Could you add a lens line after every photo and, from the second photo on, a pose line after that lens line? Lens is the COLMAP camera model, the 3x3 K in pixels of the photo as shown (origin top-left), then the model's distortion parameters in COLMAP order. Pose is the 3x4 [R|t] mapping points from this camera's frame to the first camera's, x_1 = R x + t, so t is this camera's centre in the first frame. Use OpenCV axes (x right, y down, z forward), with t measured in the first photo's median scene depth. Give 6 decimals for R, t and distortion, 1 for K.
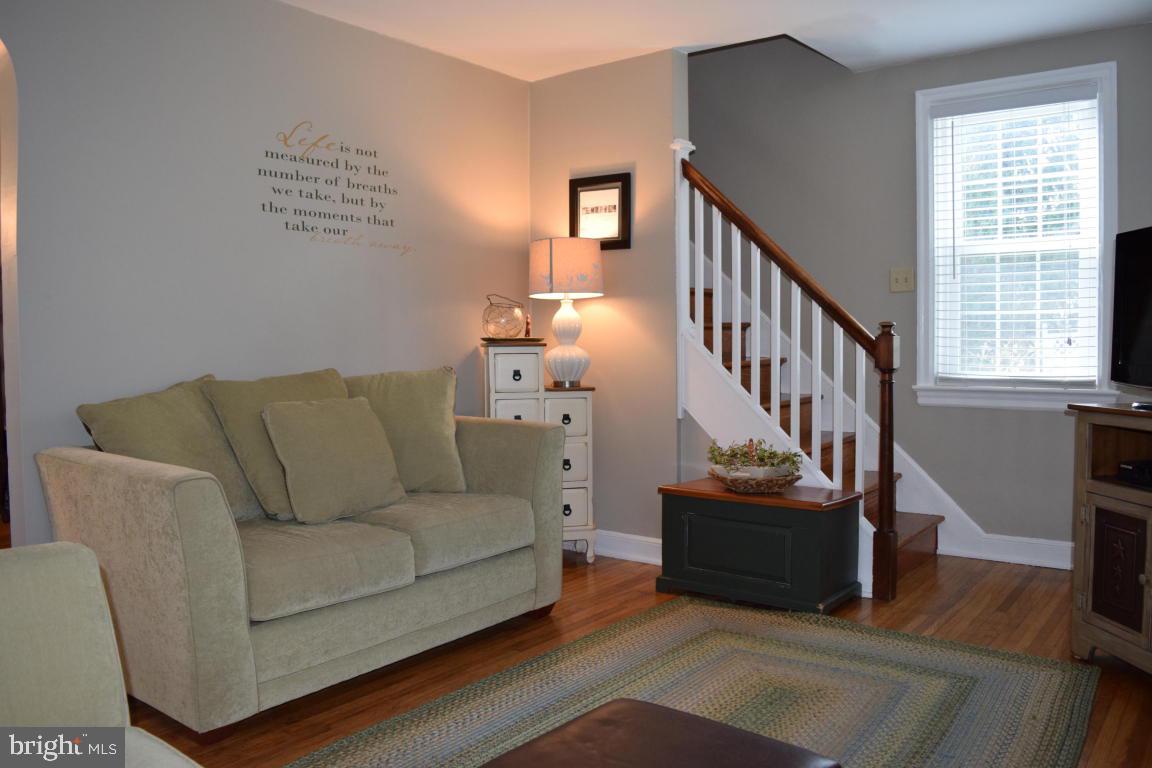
lens RADIAL K [[900.5, 0, 576.0], [0, 900.5, 384.0], [0, 0, 1]] dist [-0.104084, 0.036258]
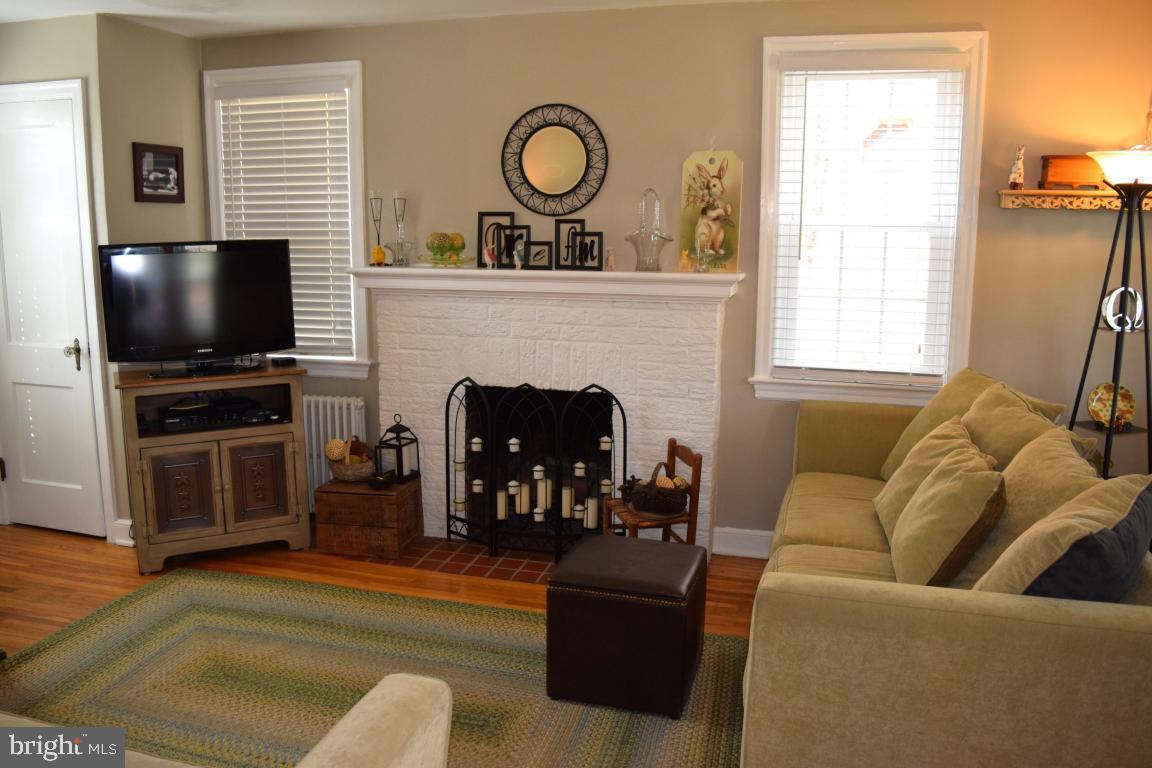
lens RADIAL K [[900.5, 0, 576.0], [0, 900.5, 384.0], [0, 0, 1]] dist [-0.104084, 0.036258]
pose [[-0.384927, -0.159563, 0.909050, -0.663221], [0.040347, 0.981091, 0.189293, -0.152659], [-0.922065, 0.109541, -0.371210, 0.688494]]
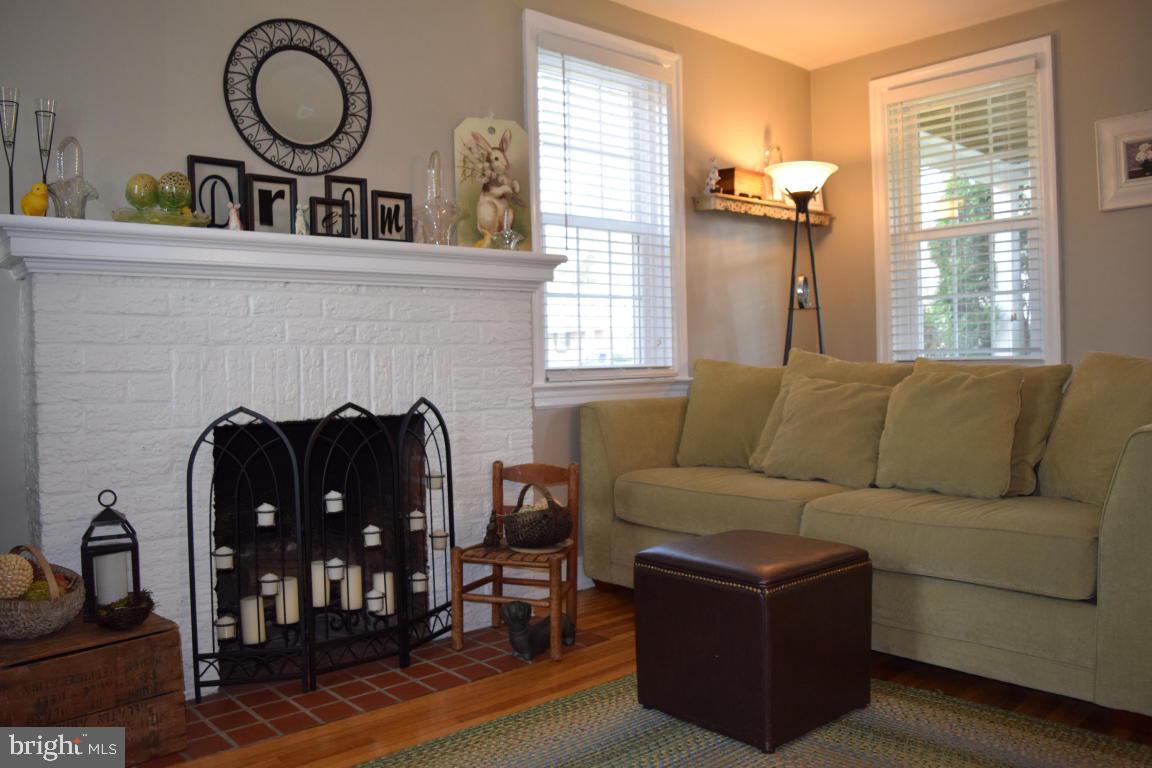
lens RADIAL K [[900.5, 0, 576.0], [0, 900.5, 384.0], [0, 0, 1]] dist [-0.104084, 0.036258]
pose [[-0.982895, 0.021398, 0.182917, 0.028815], [0.035298, 0.996702, 0.073075, -0.013168], [-0.180750, 0.078282, -0.980409, 1.006827]]
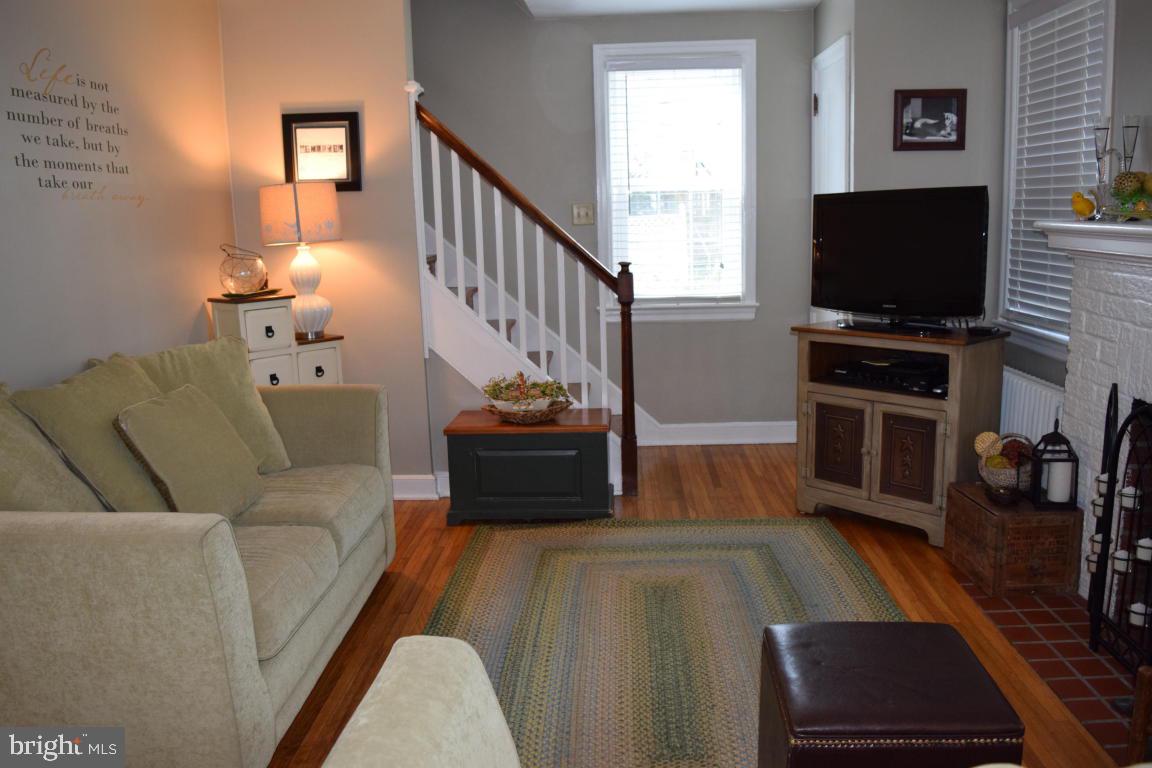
lens RADIAL K [[900.5, 0, 576.0], [0, 900.5, 384.0], [0, 0, 1]] dist [-0.104084, 0.036258]
pose [[0.816113, -0.124503, 0.564322, -0.378927], [0.051648, 0.988323, 0.143356, -0.082092], [-0.575580, -0.087849, 0.813013, 0.067369]]
